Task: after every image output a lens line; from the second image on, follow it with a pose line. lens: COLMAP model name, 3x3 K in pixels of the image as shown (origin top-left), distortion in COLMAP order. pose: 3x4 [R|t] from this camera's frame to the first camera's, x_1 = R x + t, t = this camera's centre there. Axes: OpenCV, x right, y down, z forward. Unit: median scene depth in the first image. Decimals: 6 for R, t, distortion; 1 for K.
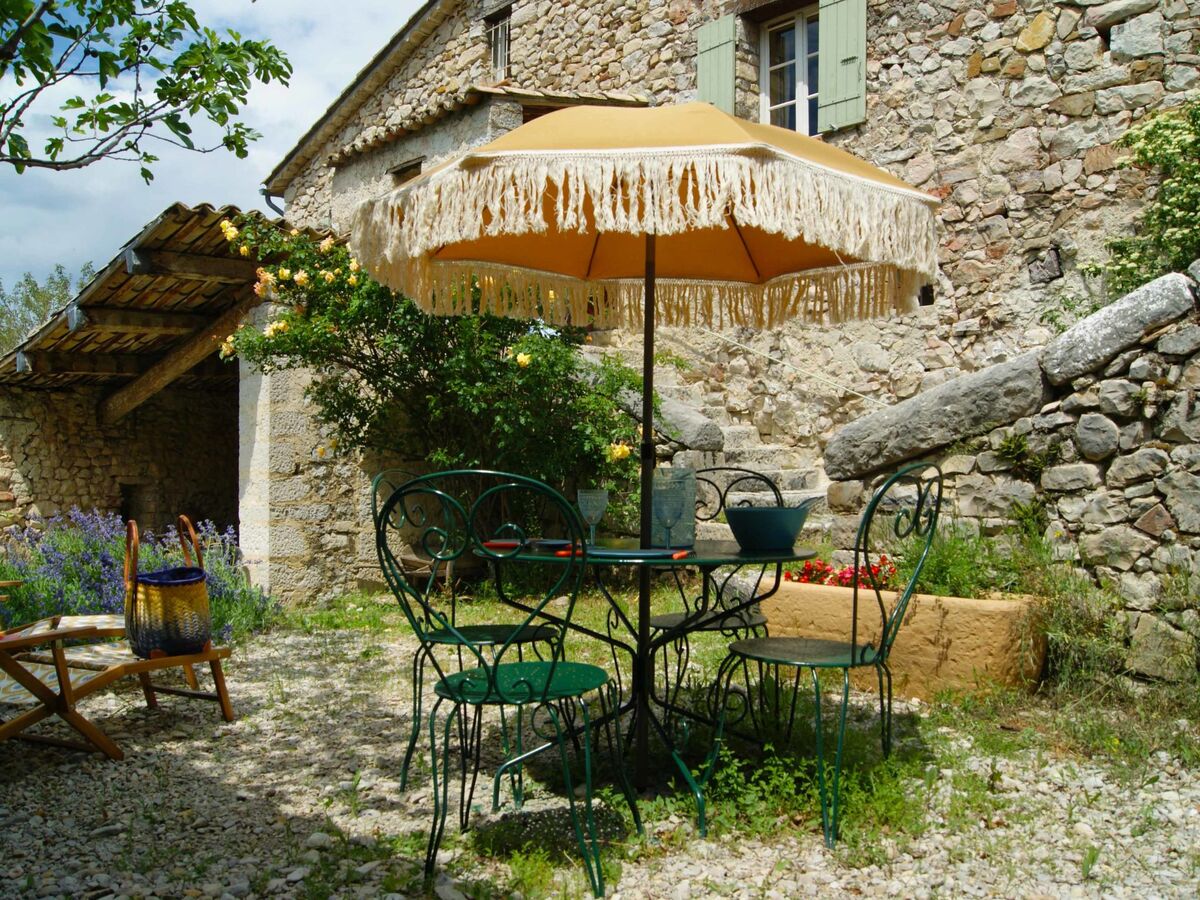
lens RADIAL K [[1064.9, 0, 604.0], [0, 1064.9, 458.0], [0, 0, 1]] dist [-0.093540, 0.026358]
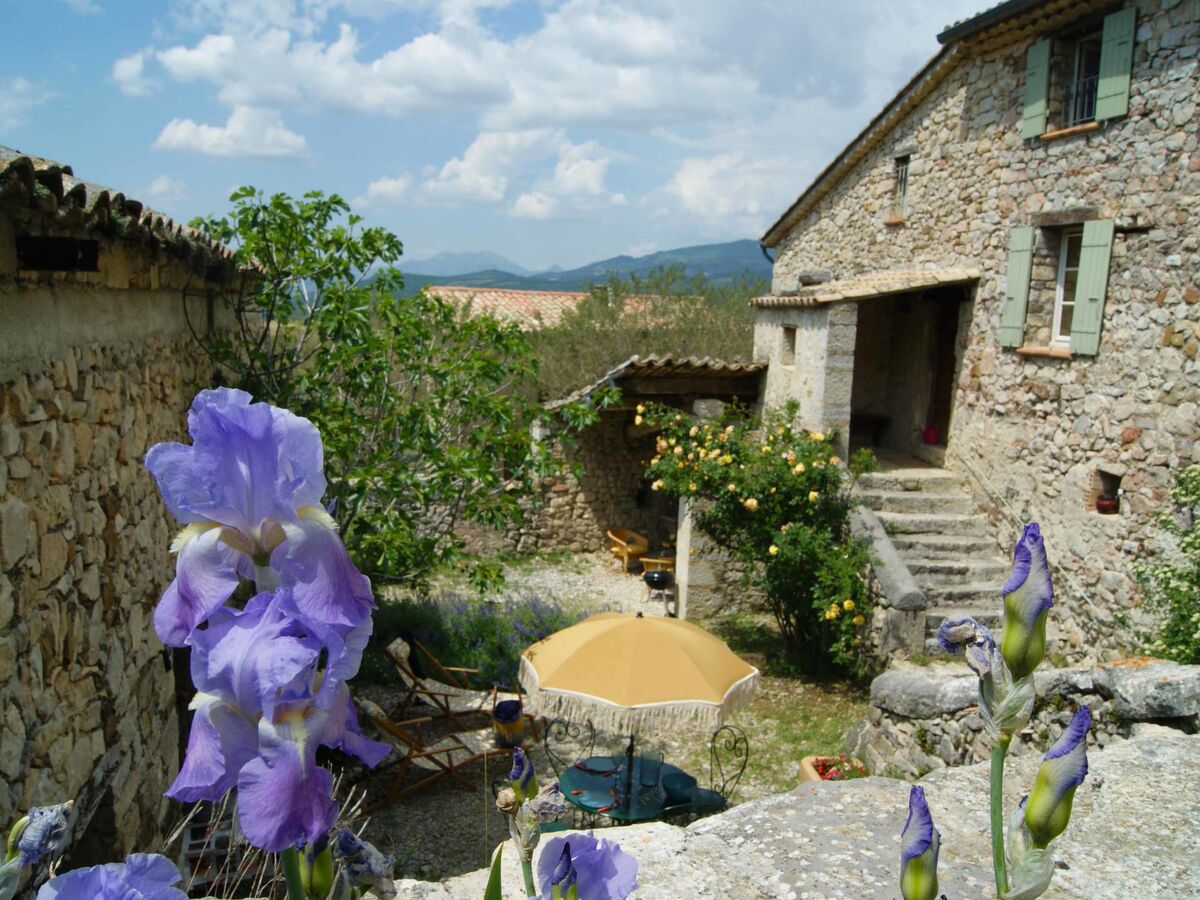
lens RADIAL K [[1064.9, 0, 604.0], [0, 1064.9, 458.0], [0, 0, 1]] dist [-0.093540, 0.026358]
pose [[0.830629, 0.120563, -0.543617, 0.457509], [-0.032346, 0.985077, 0.169046, -0.397221], [0.555886, -0.122830, 0.822134, -0.351333]]
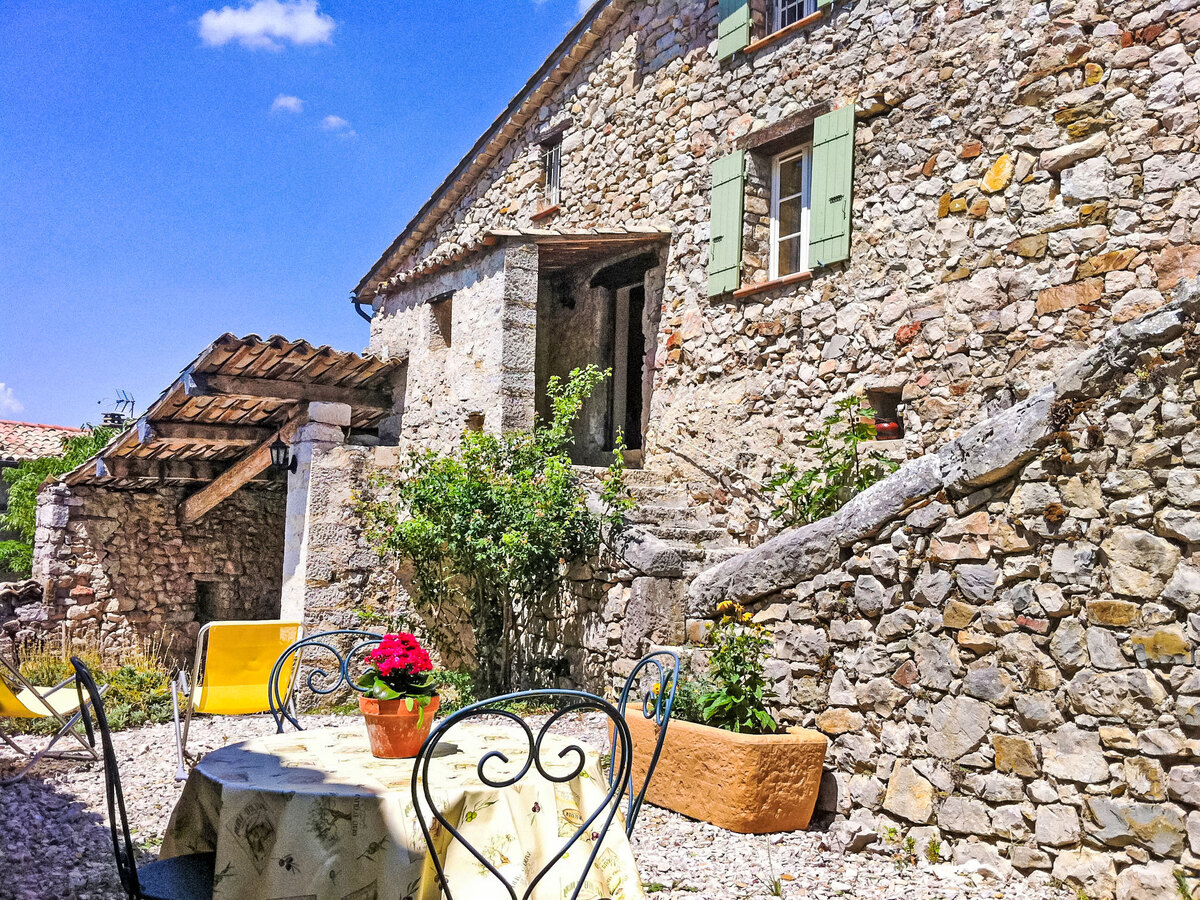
lens RADIAL K [[1155.8, 0, 600.0], [0, 1155.8, 450.0], [0, 0, 1]] dist [0.144725, -0.450598]
pose [[0.986465, 0.010645, -0.163626, 0.201233], [-0.023896, 0.996570, -0.079234, -0.036829], [0.162221, 0.082072, 0.983335, -0.155843]]
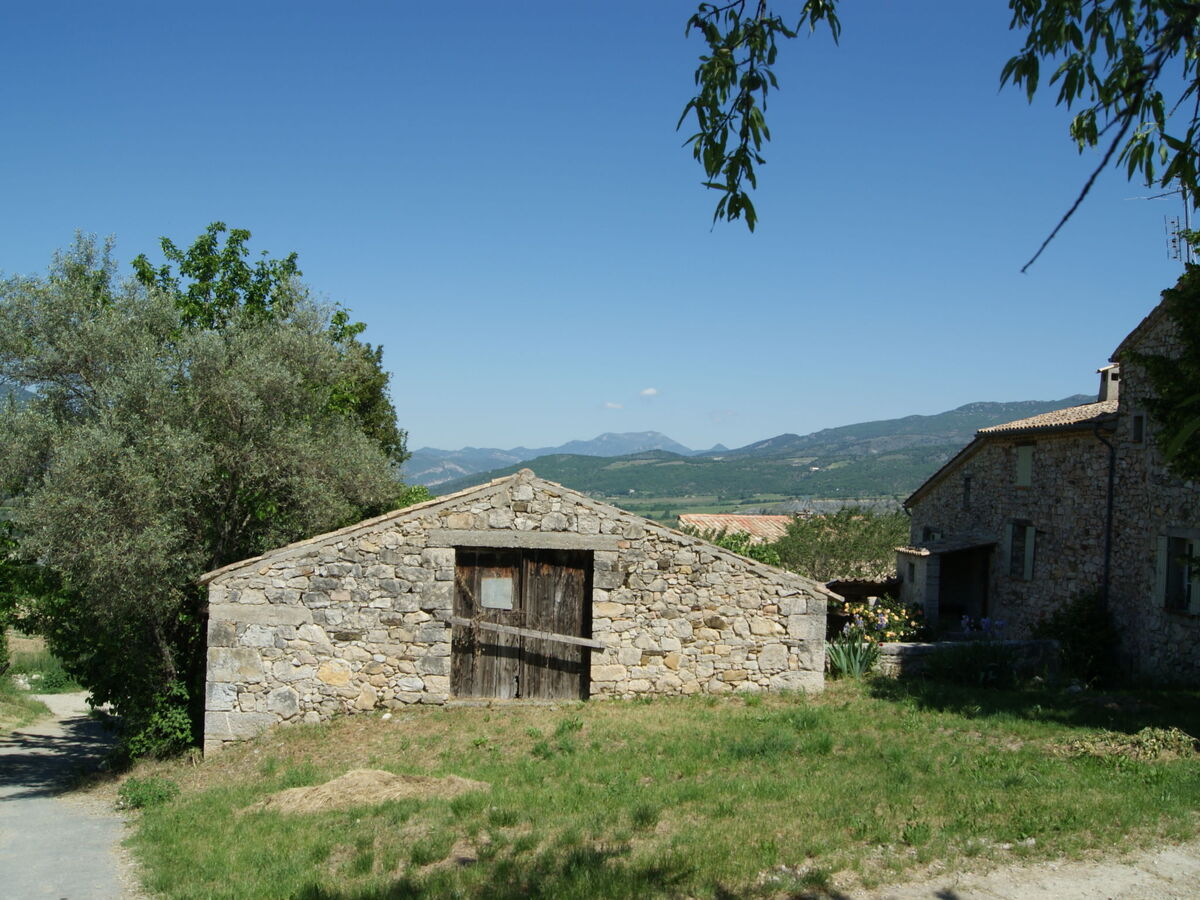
lens RADIAL K [[1155.8, 0, 600.0], [0, 1155.8, 450.0], [0, 0, 1]] dist [0.144725, -0.450598]
pose [[0.744447, 0.019654, -0.667392, 1.619788], [-0.019083, 0.999785, 0.008156, -0.723089], [0.667409, 0.006664, 0.744662, -2.456913]]
